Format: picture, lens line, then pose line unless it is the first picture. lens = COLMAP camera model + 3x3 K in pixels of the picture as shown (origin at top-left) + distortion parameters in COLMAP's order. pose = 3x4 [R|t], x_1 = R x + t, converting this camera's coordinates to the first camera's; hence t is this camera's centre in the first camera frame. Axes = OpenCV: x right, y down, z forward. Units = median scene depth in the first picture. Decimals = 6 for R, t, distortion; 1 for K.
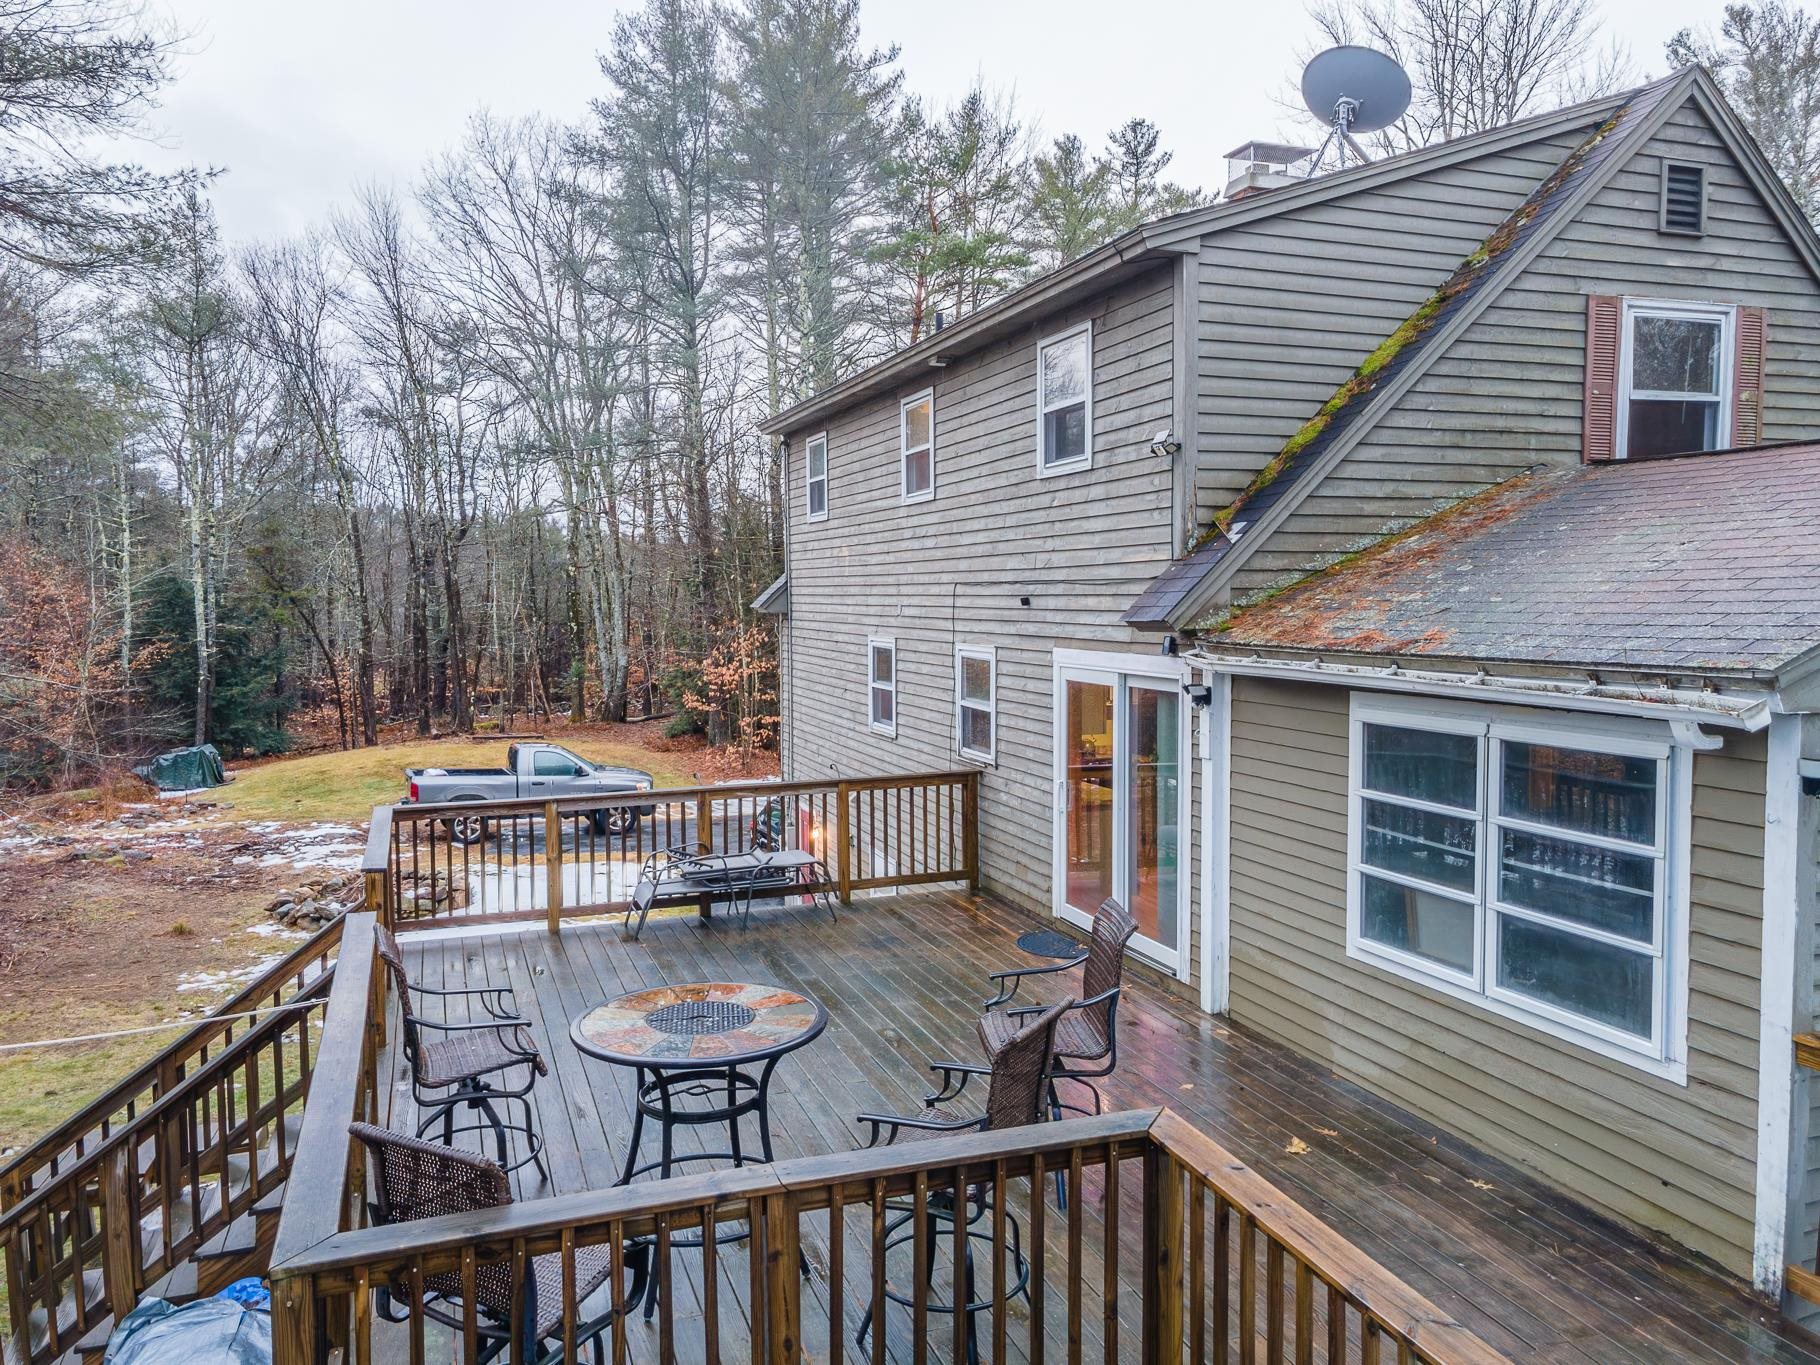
lens RADIAL K [[1309.4, 0, 905.3], [0, 1309.4, 685.1], [0, 0, 1]] dist [0.036578, 0.013343]
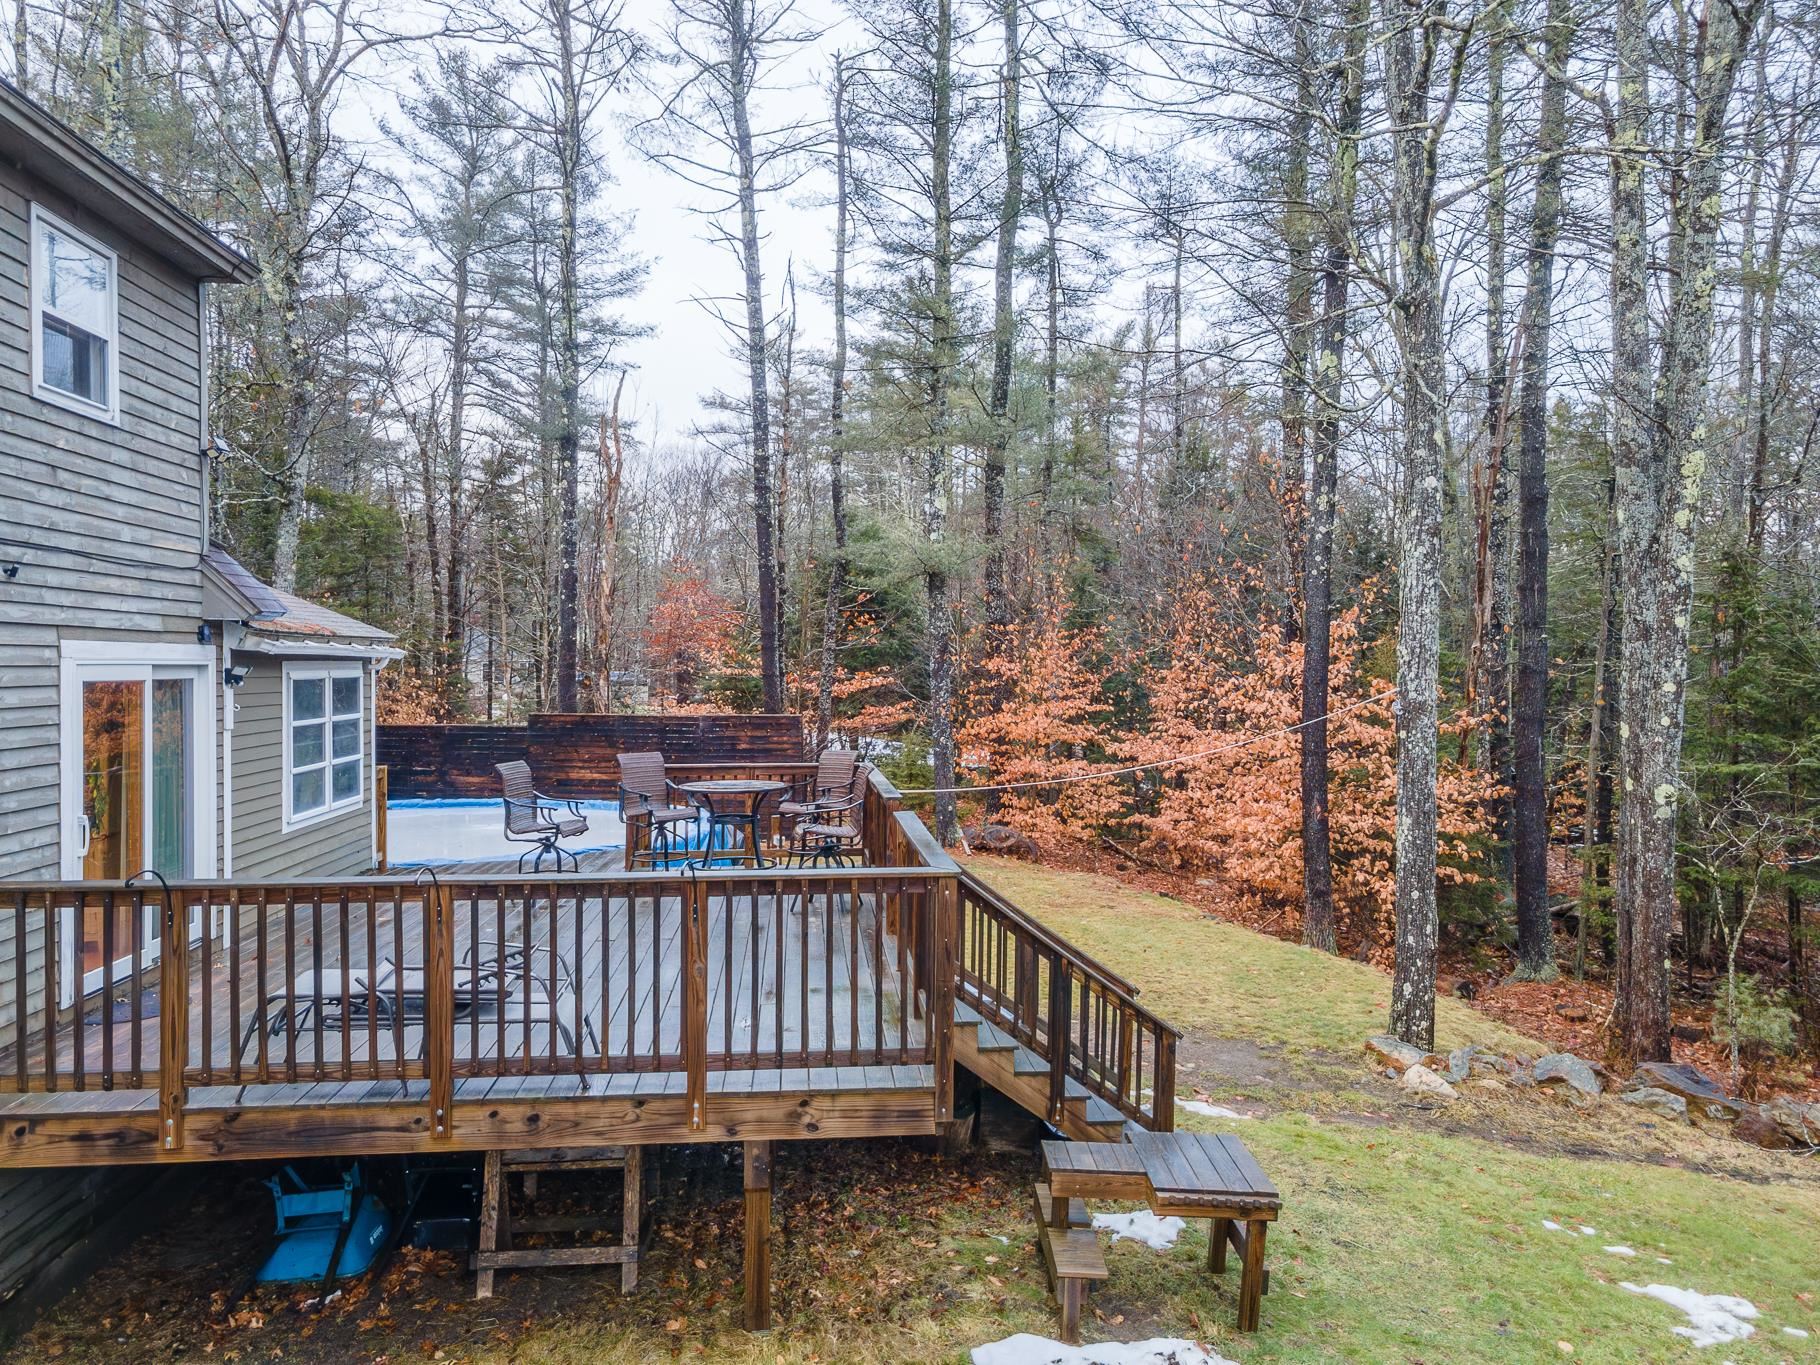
lens RADIAL K [[1309.4, 0, 909.9], [0, 1309.4, 688.1], [0, 0, 1]] dist [0.036578, 0.013343]
pose [[-0.965336, -0.005308, 0.260955, -0.202602], [0.017710, 0.996157, 0.085775, -0.021672], [-0.260407, 0.087423, -0.961533, 0.603061]]
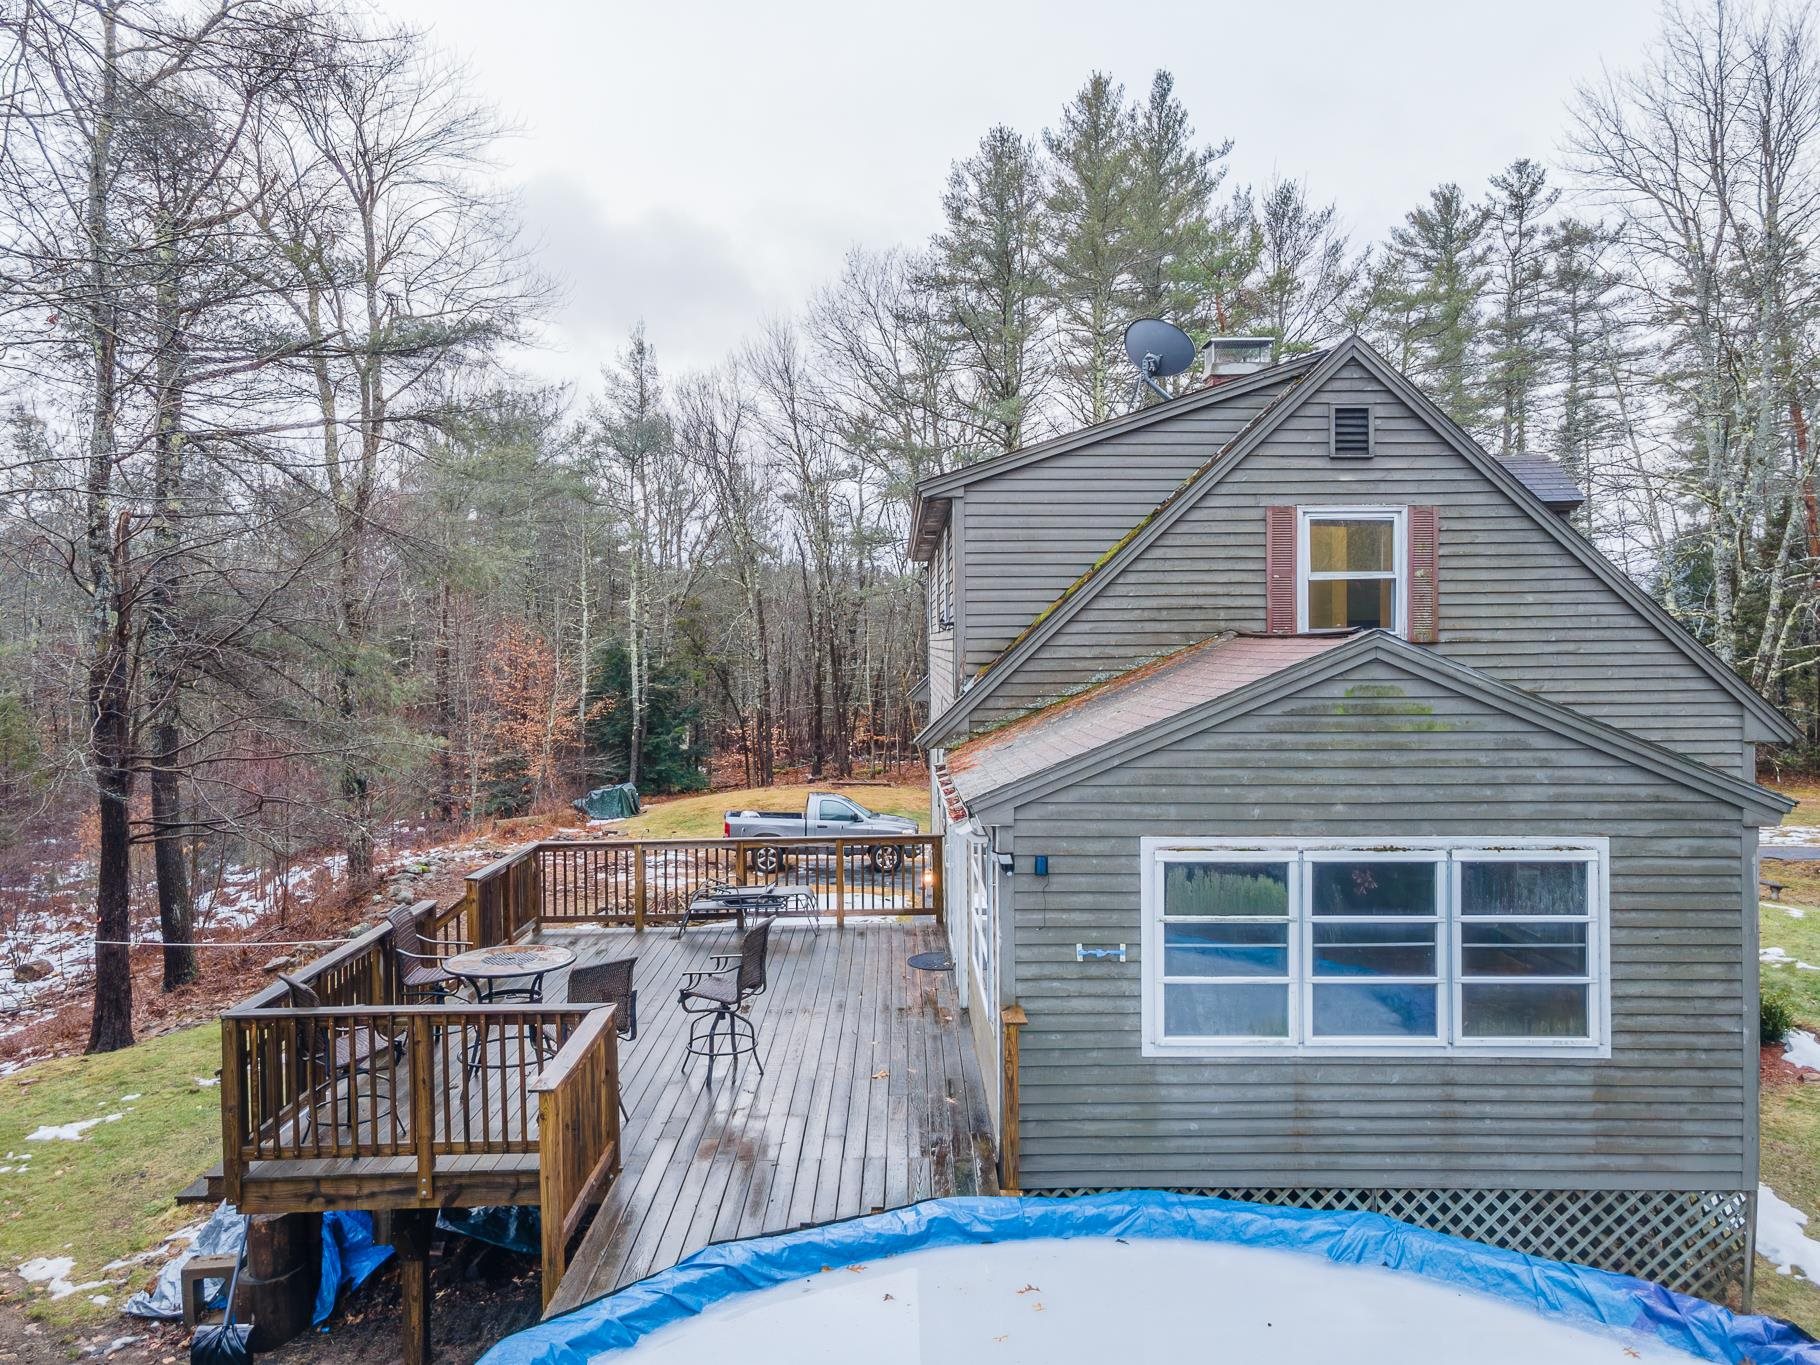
lens RADIAL K [[1309.4, 0, 914.6], [0, 1309.4, 689.3], [0, 0, 1]] dist [0.036578, 0.013343]
pose [[0.945580, 0.007429, -0.325304, 0.196716], [-0.017677, 0.999436, -0.028557, -0.019375], [0.324909, 0.032754, 0.945178, -0.126319]]
